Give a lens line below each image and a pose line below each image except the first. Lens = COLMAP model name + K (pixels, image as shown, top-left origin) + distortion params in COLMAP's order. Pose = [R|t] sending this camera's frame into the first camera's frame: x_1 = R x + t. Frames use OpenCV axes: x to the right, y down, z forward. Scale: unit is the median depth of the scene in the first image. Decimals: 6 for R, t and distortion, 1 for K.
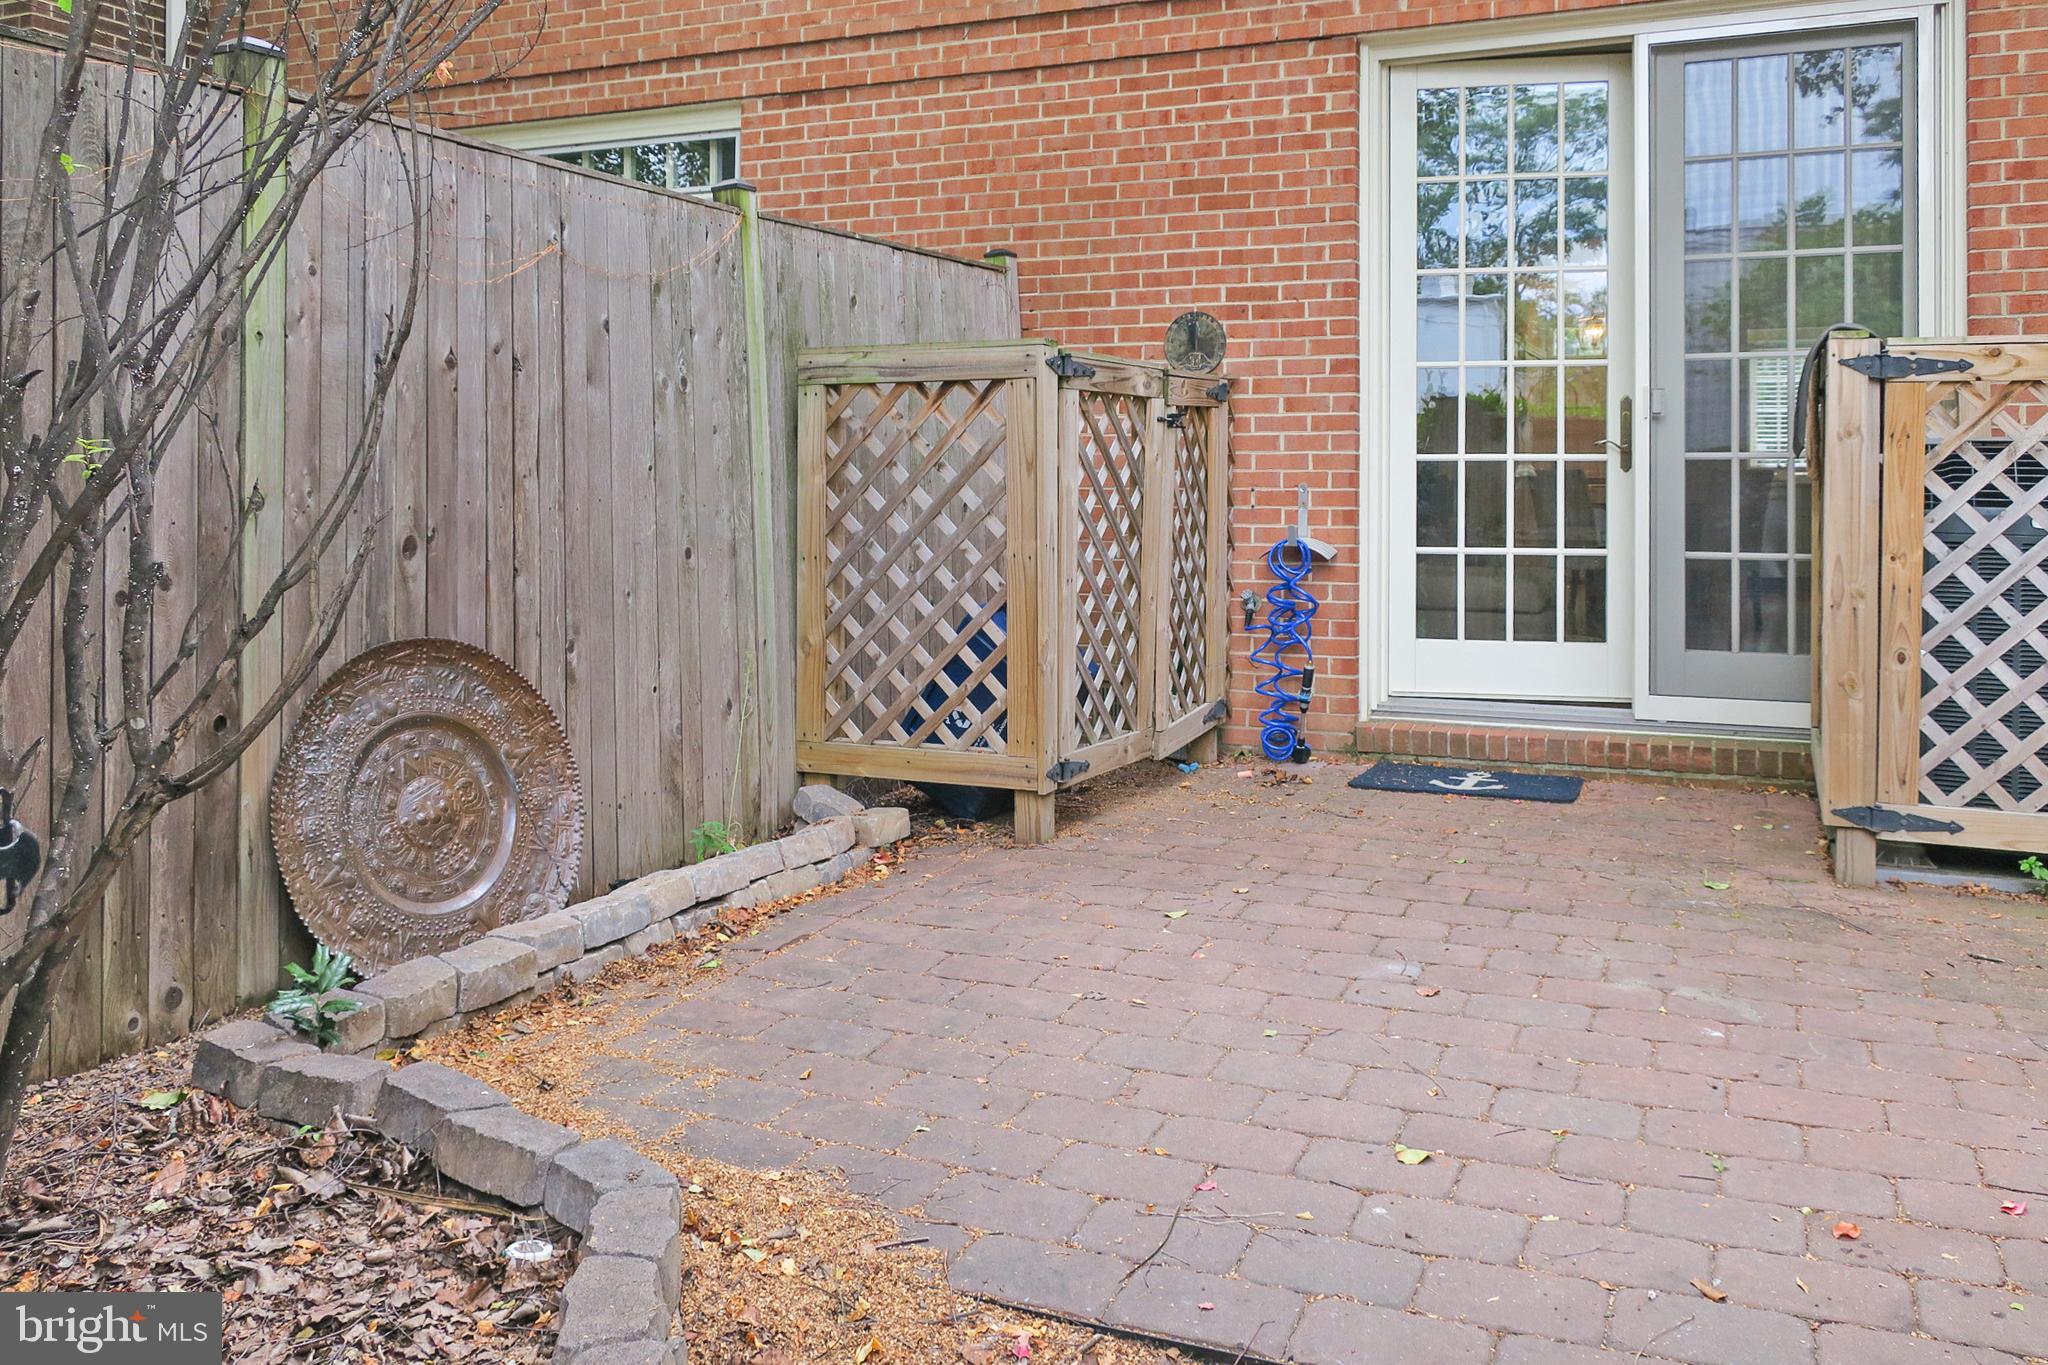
lens RADIAL K [[1680.3, 0, 1029.1], [0, 1680.3, 554.4], [0, 0, 1]] dist [-0.018336, 0.004333]
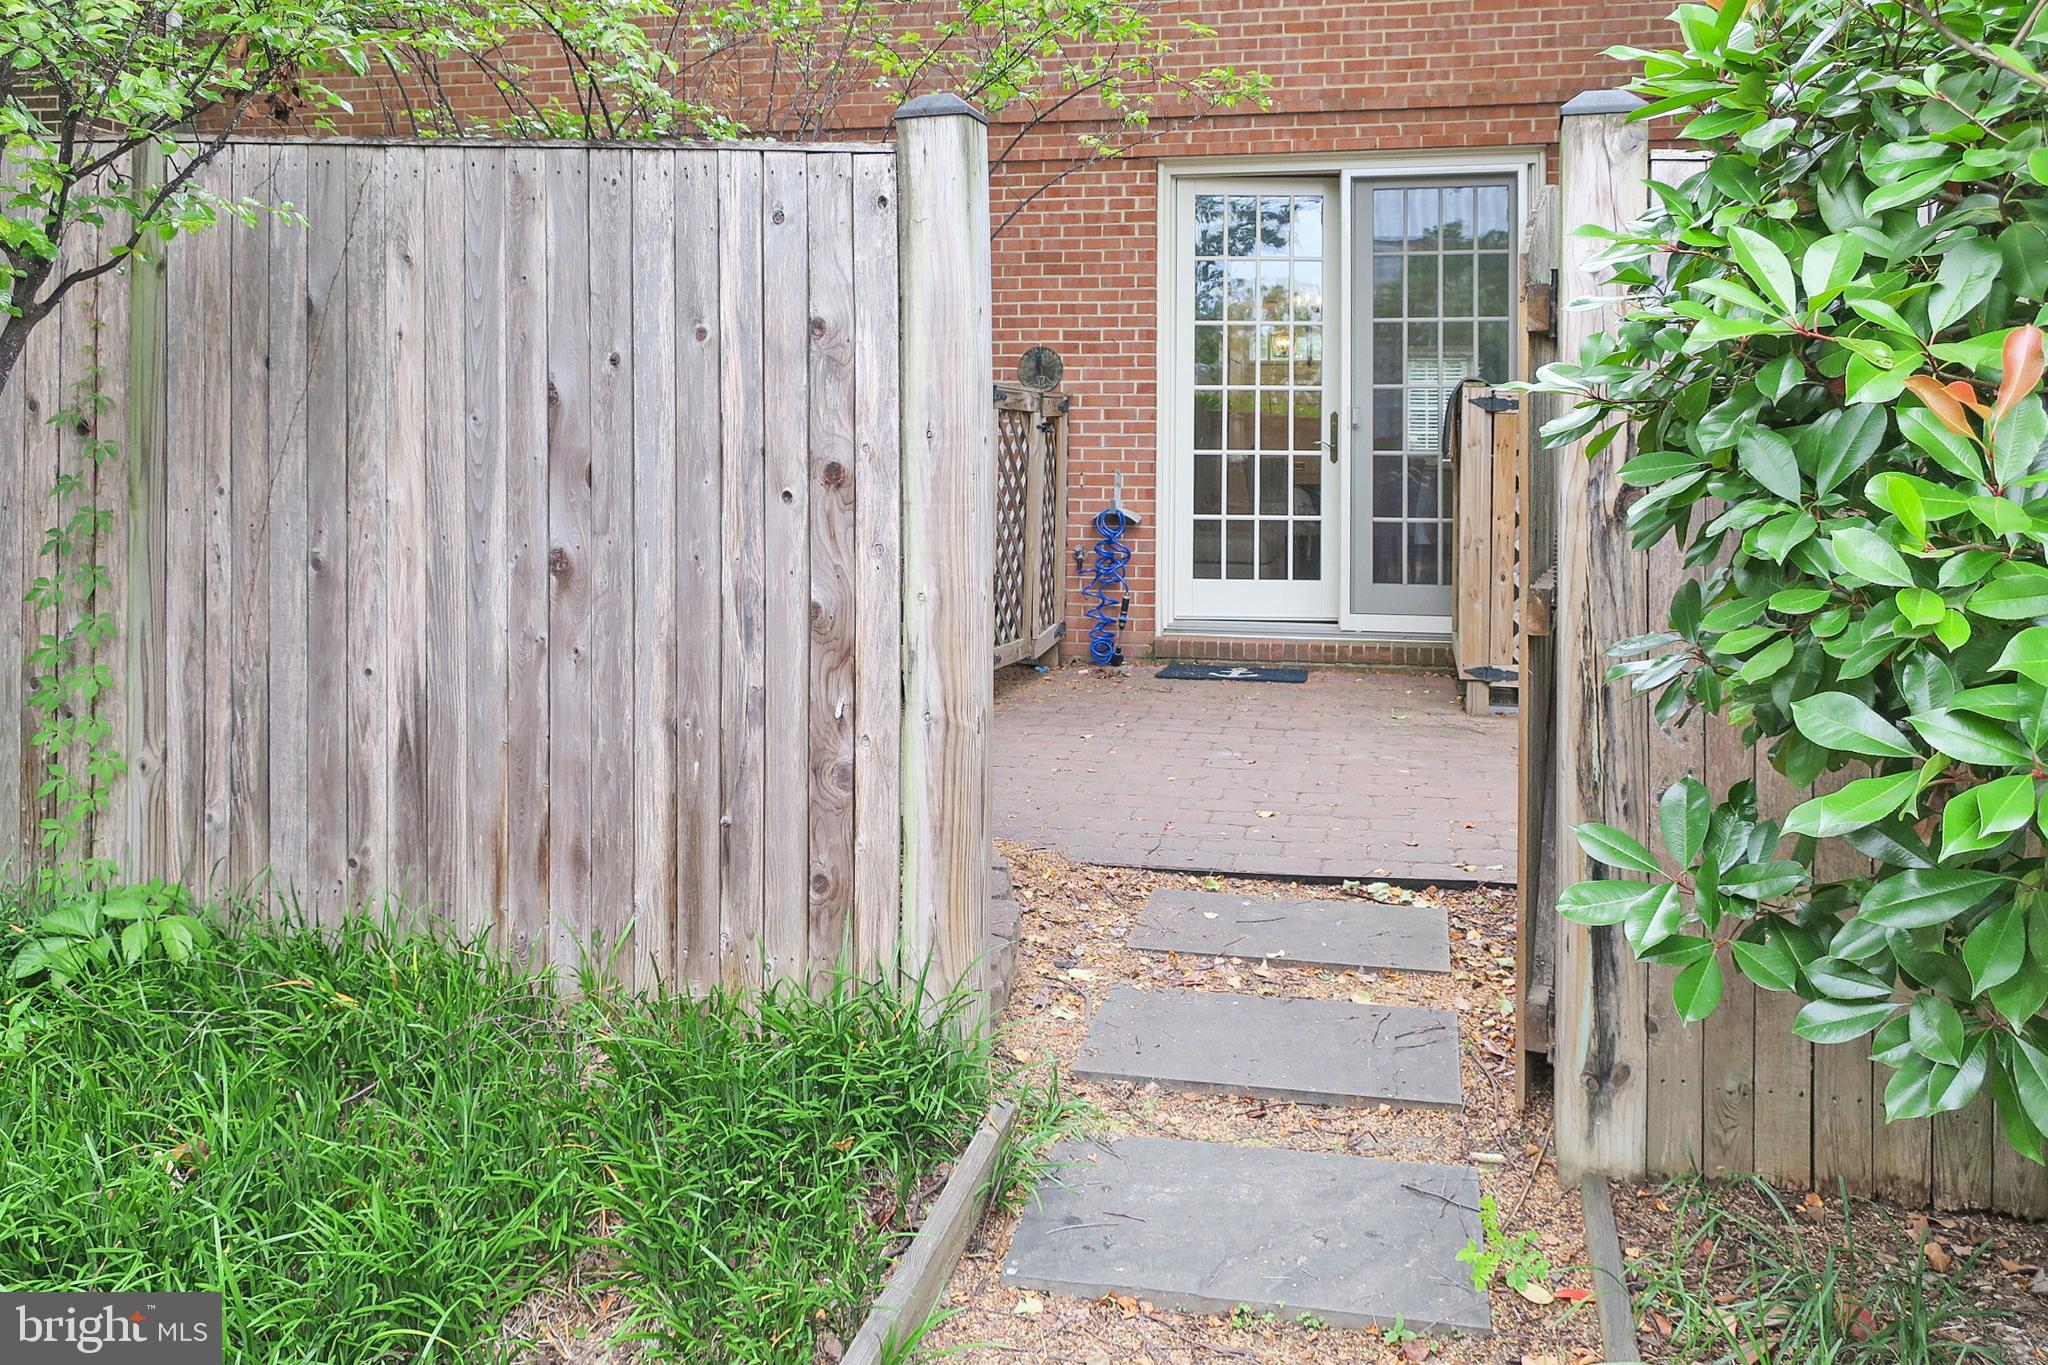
lens RADIAL K [[1680.3, 0, 1029.1], [0, 1680.3, 554.4], [0, 0, 1]] dist [-0.018336, 0.004333]
pose [[0.981824, -0.003896, 0.189753, -0.183510], [0.001521, 0.999919, 0.012659, 0.011346], [-0.189787, -0.012140, 0.981750, -0.389674]]
